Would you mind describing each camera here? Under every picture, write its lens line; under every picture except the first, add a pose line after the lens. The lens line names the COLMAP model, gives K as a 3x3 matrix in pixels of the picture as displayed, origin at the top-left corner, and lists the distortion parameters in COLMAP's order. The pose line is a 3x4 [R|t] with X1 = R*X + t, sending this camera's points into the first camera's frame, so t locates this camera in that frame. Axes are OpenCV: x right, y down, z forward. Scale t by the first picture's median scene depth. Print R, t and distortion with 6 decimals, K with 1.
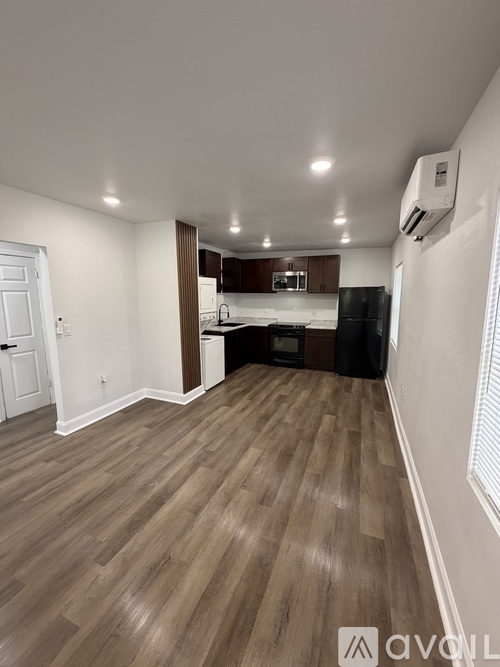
lens RADIAL K [[265.5, 0, 250.3], [0, 265.5, 331.0], [0, 0, 1]] dist [0.000622, -0.000267]
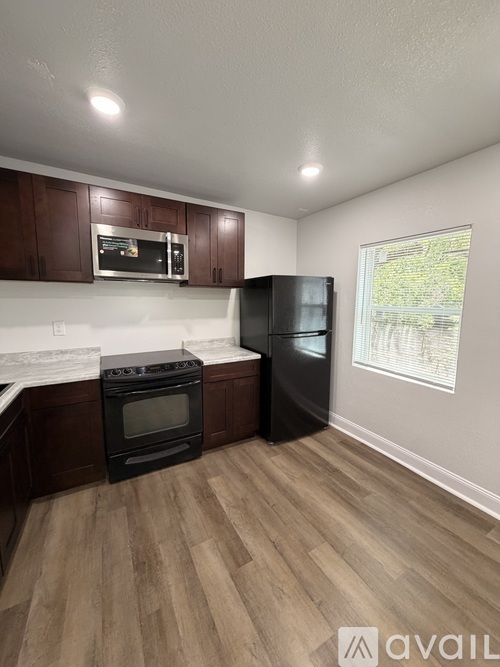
lens RADIAL K [[265.5, 0, 250.3], [0, 265.5, 331.0], [0, 0, 1]] dist [0.000622, -0.000267]
pose [[0.616491, -0.095135, 0.781593, -0.082706], [0.098801, 0.994174, 0.043080, -0.080866], [-0.781138, 0.050664, 0.622299, 0.689298]]
